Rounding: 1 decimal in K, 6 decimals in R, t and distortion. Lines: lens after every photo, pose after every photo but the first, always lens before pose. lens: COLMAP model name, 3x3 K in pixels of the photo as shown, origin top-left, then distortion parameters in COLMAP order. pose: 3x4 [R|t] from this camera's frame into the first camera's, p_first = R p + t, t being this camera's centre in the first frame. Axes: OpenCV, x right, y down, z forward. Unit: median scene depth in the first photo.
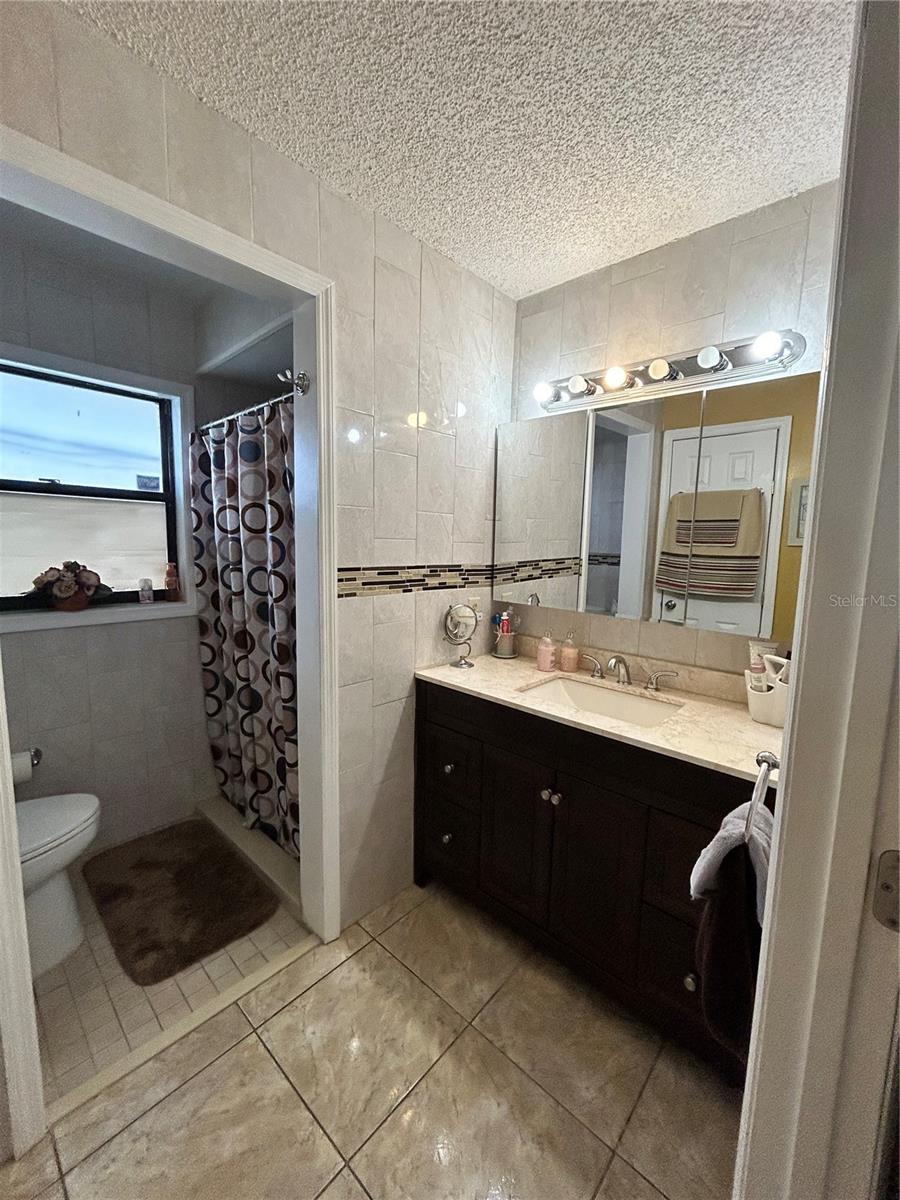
lens RADIAL K [[479.6, 0, 449.3], [0, 479.6, 599.6], [0, 0, 1]] dist [-0.001161, 0.000142]
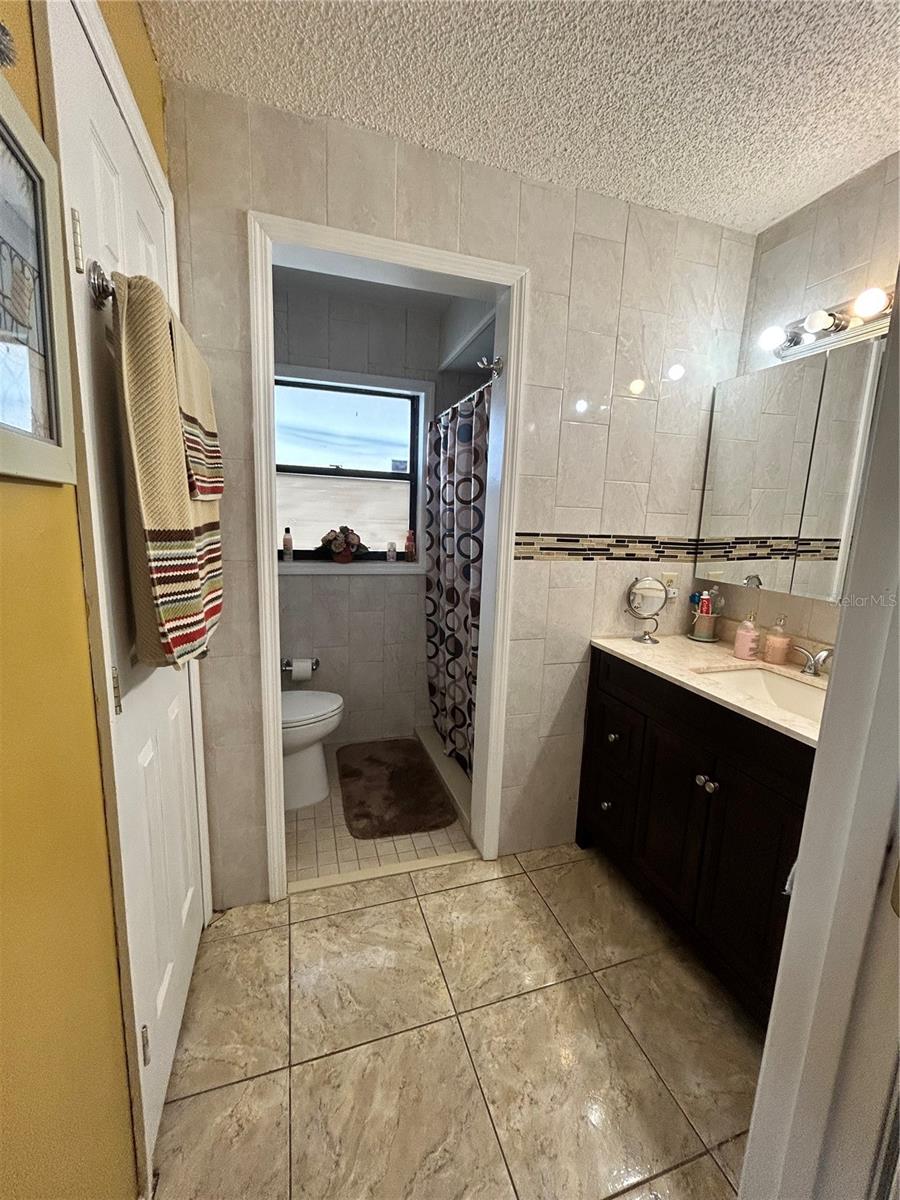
lens RADIAL K [[479.6, 0, 450.6], [0, 479.6, 599.2], [0, 0, 1]] dist [-0.001161, 0.000142]
pose [[0.870242, 0.091599, -0.484033, 0.158935], [-0.075667, 0.995756, 0.052397, 0.035288], [0.486778, -0.008973, 0.873479, -0.039198]]
